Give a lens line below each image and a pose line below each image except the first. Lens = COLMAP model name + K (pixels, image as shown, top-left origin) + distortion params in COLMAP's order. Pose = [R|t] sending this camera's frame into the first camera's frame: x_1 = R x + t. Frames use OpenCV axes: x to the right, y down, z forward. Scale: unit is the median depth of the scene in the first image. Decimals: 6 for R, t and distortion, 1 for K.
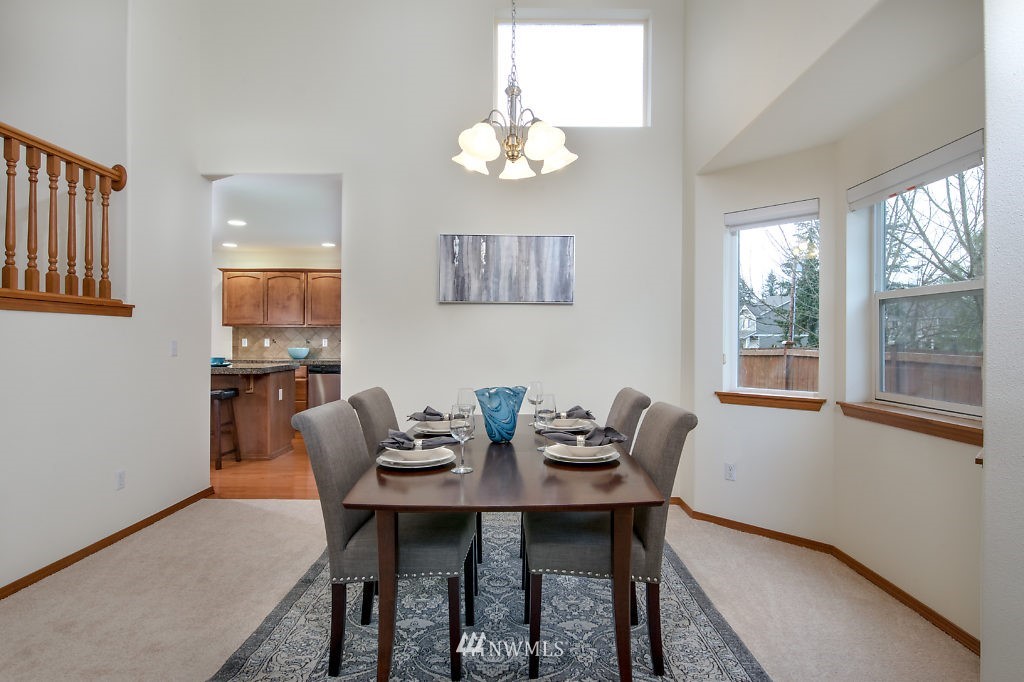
lens RADIAL K [[542.9, 0, 512.0], [0, 542.9, 341.0], [0, 0, 1]] dist [-0.028492, 0.000022]
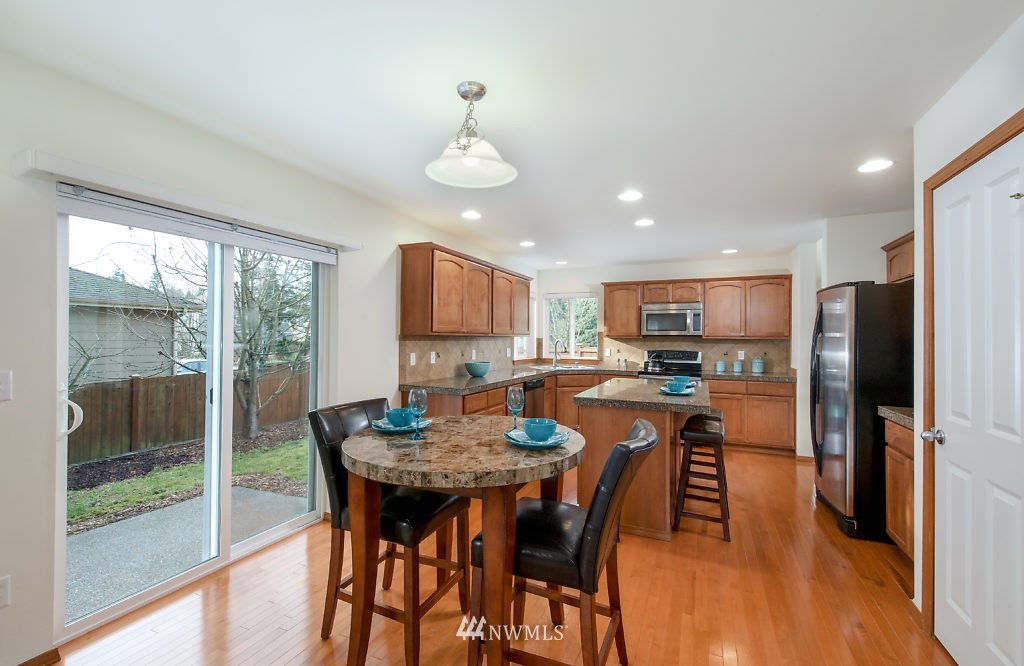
lens RADIAL K [[431.0, 0, 512.0], [0, 431.0, 333.0], [0, 0, 1]] dist [-0.002049, -0.000412]
pose [[0.407618, 0.009945, 0.913099, -1.744373], [-0.006879, 0.999946, -0.007820, -0.046831], [-0.913127, -0.003094, 0.407664, 1.286782]]
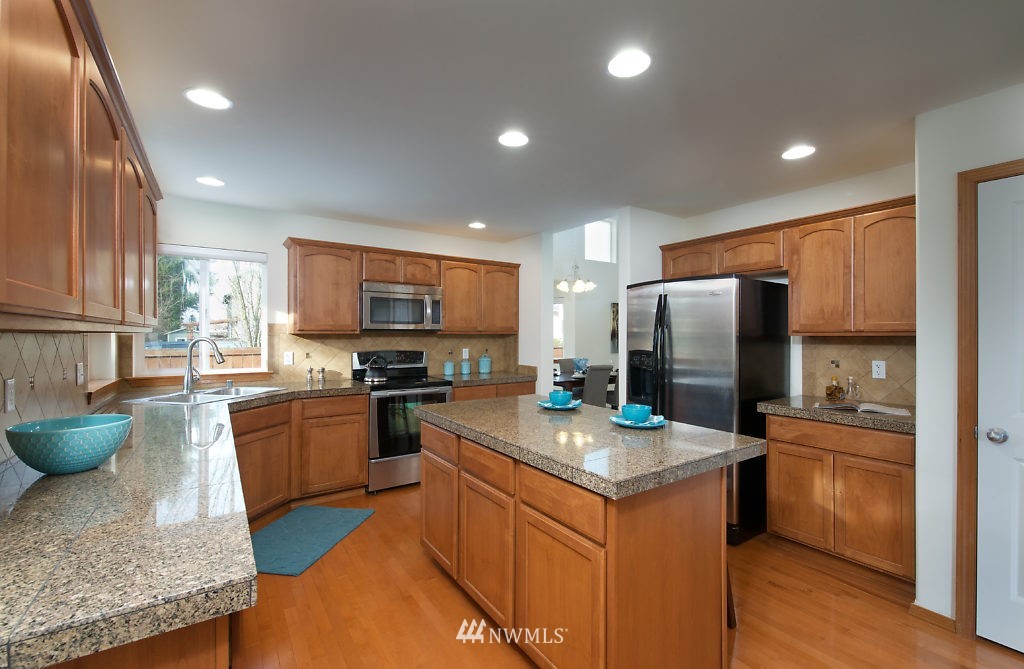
lens RADIAL K [[431.0, 0, 512.0], [0, 431.0, 334.5], [0, 0, 1]] dist [-0.002049, -0.000412]
pose [[-0.565336, -0.004595, 0.824848, -1.197425], [-0.002914, 0.999989, 0.003573, -0.047026], [-0.824855, -0.000383, -0.565344, 1.741953]]
